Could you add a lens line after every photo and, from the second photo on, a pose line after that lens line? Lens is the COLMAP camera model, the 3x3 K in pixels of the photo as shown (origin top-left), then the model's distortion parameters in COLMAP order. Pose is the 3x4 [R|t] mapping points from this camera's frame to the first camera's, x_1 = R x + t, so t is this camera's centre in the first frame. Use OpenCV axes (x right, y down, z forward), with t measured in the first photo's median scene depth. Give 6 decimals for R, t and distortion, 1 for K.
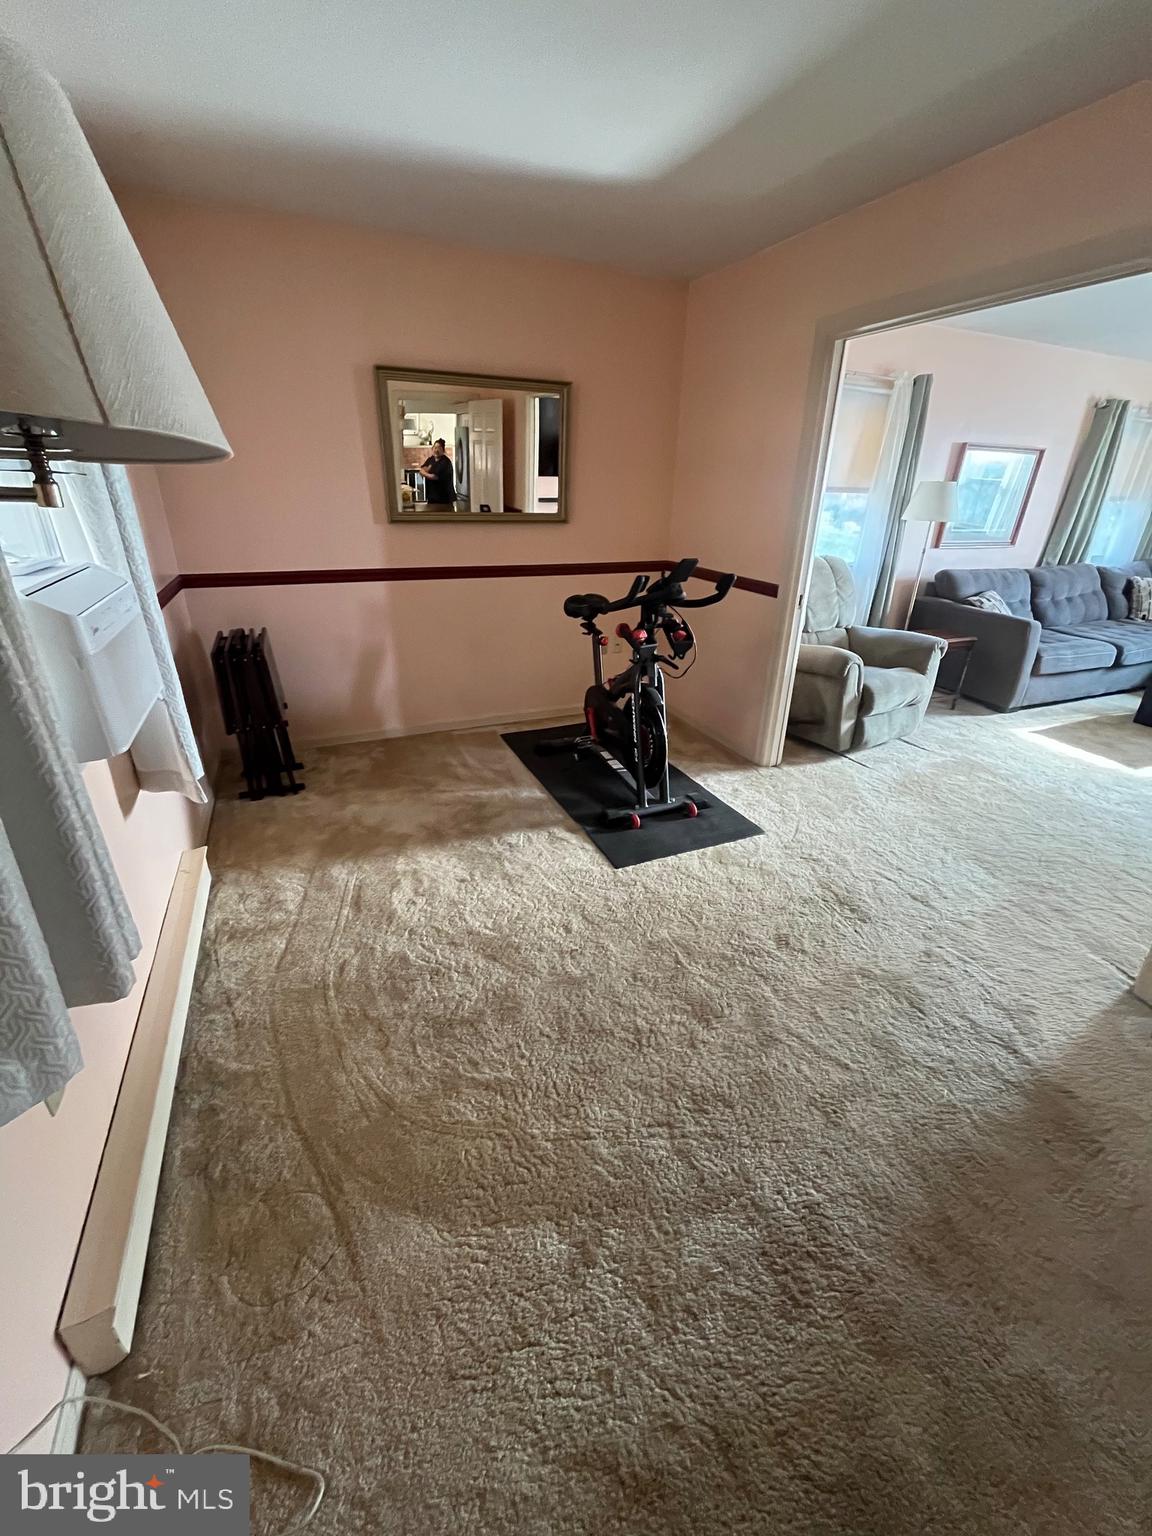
lens RADIAL K [[621.6, 0, 578.6], [0, 621.6, 767.2], [0, 0, 1]] dist [-0.001877, -0.000382]
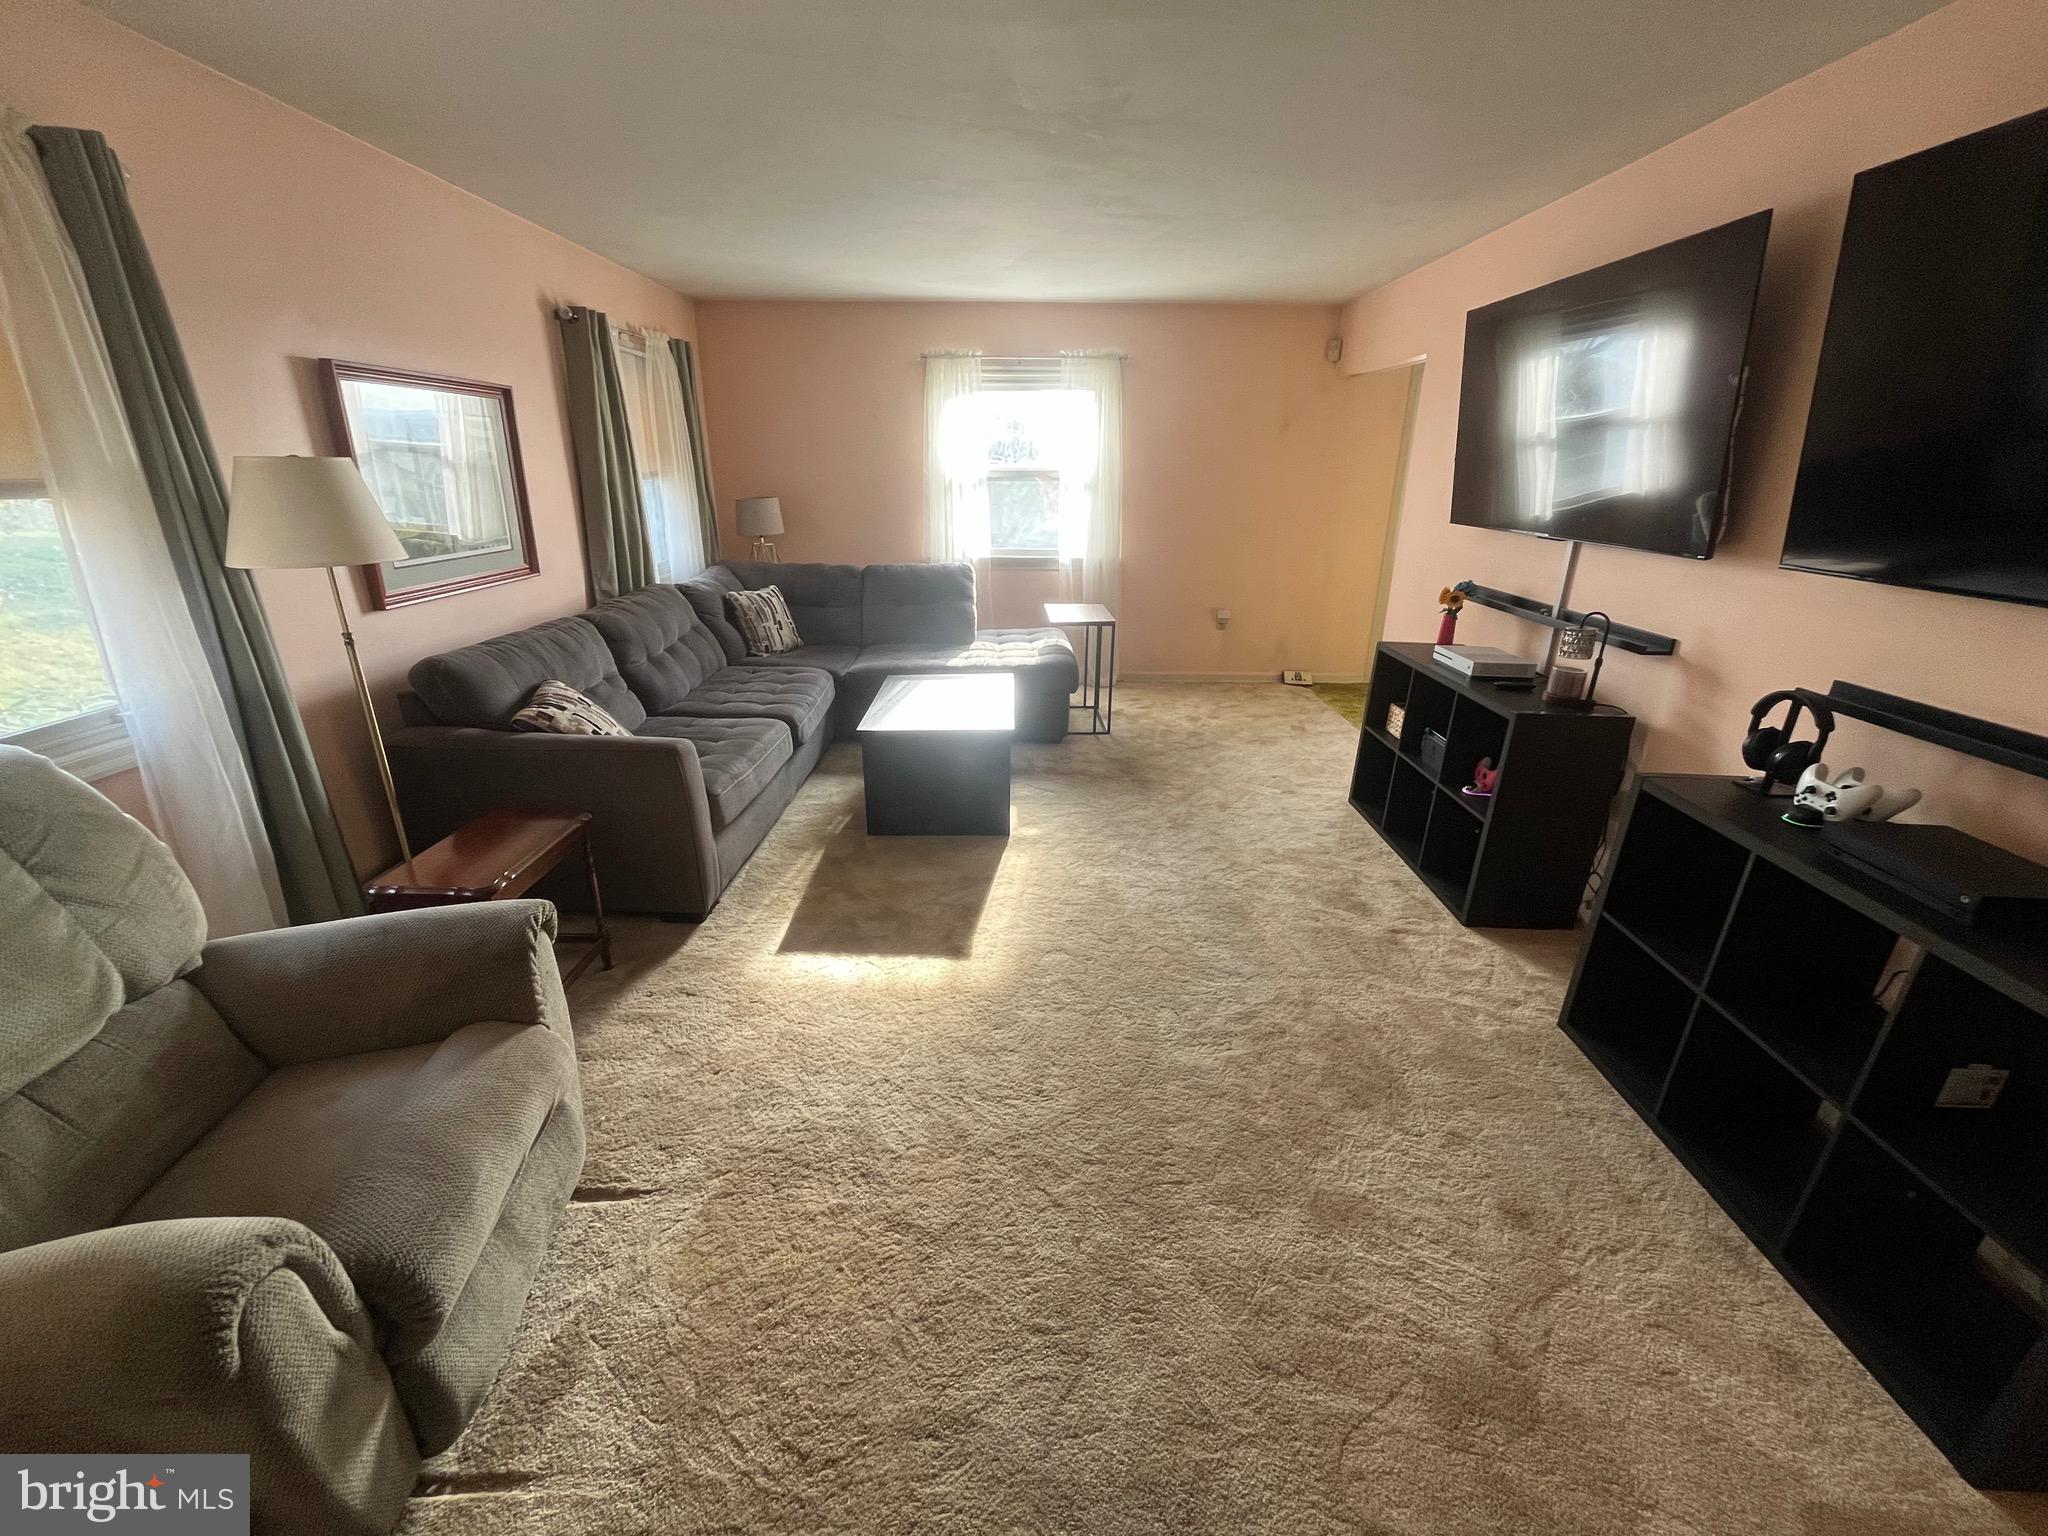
lens RADIAL K [[828.8, 0, 1018.9], [0, 828.8, 760.5], [0, 0, 1]] dist [-0.001877, -0.000382]
pose [[0.407641, -0.325411, 0.853192, 0.385577], [0.378320, 0.910570, 0.166540, -0.298749], [-0.831086, 0.254891, 0.494295, 0.621953]]
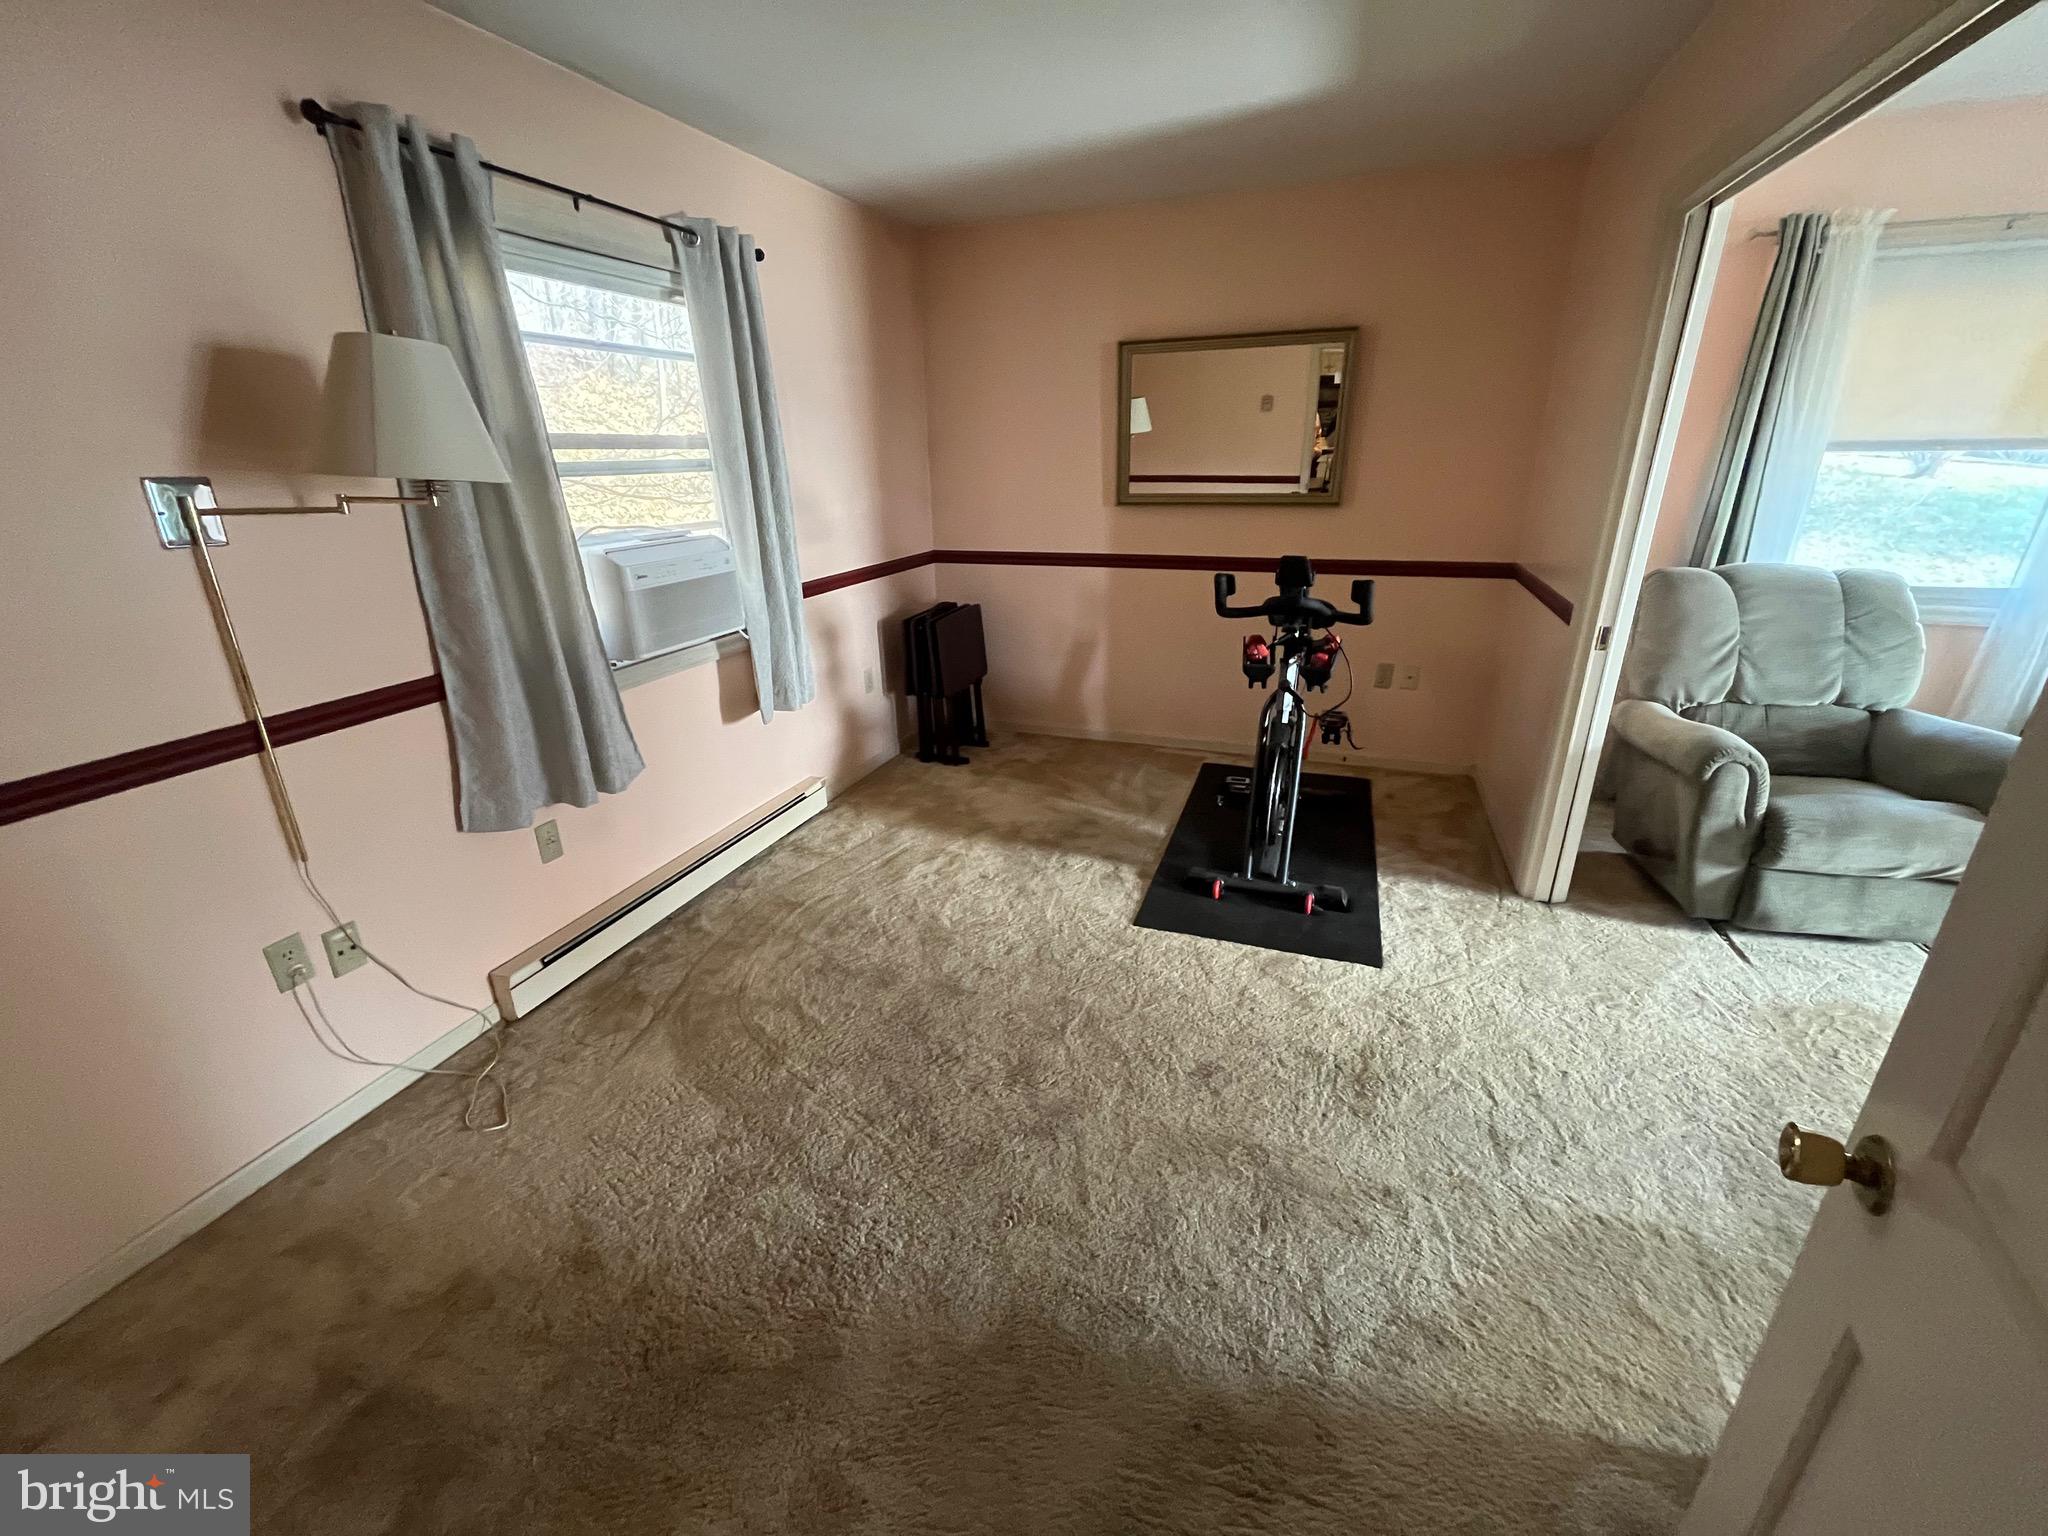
lens RADIAL K [[828.8, 0, 1013.5], [0, 828.8, 765.1], [0, 0, 1]] dist [-0.001877, -0.000382]
pose [[0.712898, 0.213866, -0.667860, 0.505943], [-0.257073, 0.965763, 0.034854, -0.028816], [0.652449, 0.146841, 0.743470, 0.052694]]
